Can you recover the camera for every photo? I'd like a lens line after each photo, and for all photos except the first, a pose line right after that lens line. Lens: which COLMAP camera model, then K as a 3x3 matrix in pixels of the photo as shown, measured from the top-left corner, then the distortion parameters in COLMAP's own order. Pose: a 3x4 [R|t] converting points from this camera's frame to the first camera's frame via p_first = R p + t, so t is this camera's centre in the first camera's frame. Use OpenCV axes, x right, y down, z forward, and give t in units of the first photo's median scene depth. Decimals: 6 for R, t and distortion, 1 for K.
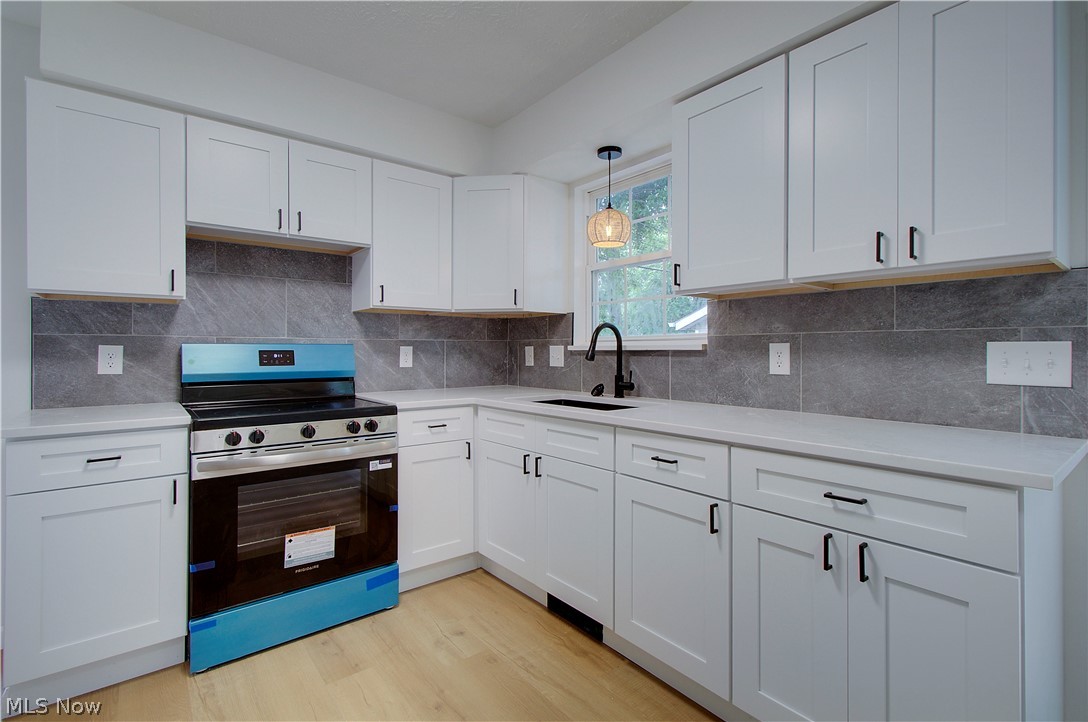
lens RADIAL K [[499.9, 0, 541.1], [0, 499.9, 343.9], [0, 0, 1]] dist [-0.000352, 0.000154]
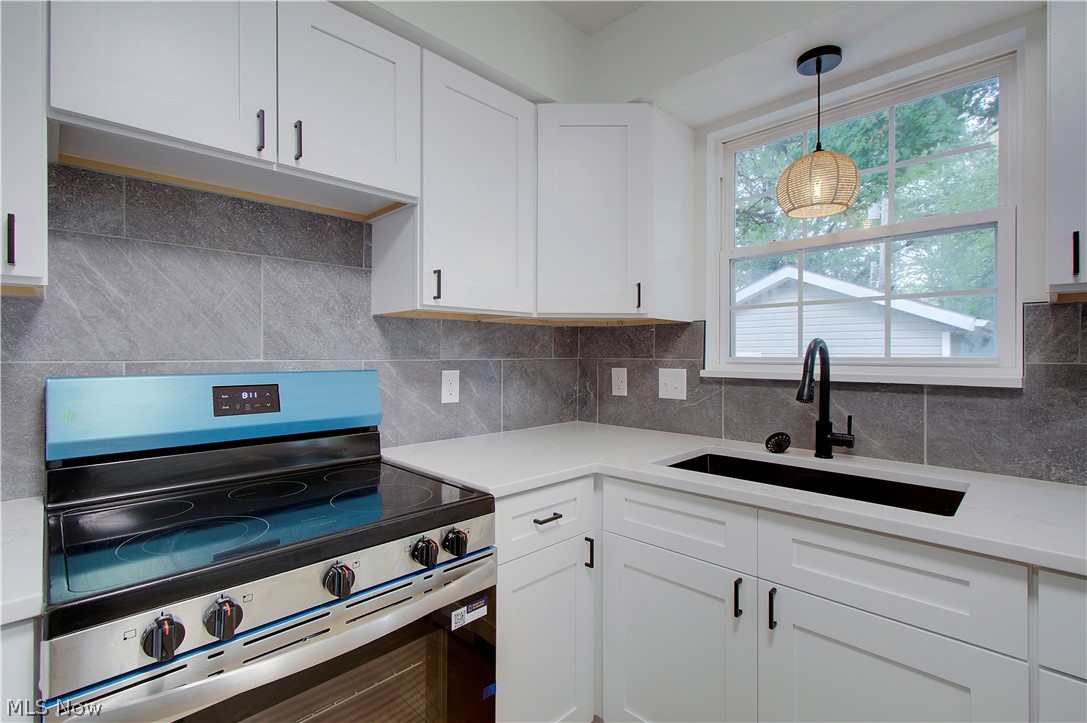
lens RADIAL K [[491.4, 0, 538.9], [0, 491.4, 351.0], [0, 0, 1]] dist [-0.003716, -0.000466]
pose [[0.994375, 0.003168, 0.105867, -0.272100], [-0.003910, 0.999969, 0.006799, -0.029766], [-0.105842, -0.007175, 0.994357, 0.439968]]
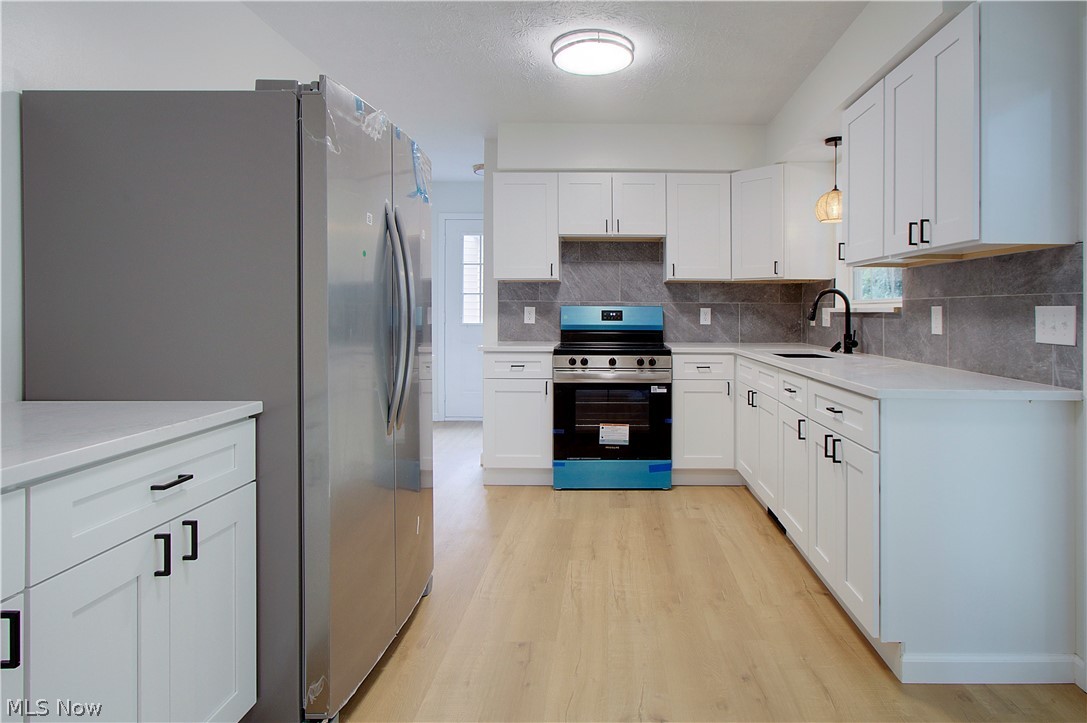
lens RADIAL K [[595.4, 0, 617.2], [0, 595.4, 303.8], [0, 0, 1]] dist [0.001509, 0.001357]
pose [[0.788607, -0.001234, -0.614896, 0.588198], [0.000446, 0.999999, -0.001435, -0.004866], [0.614897, 0.000858, 0.788607, -0.403844]]
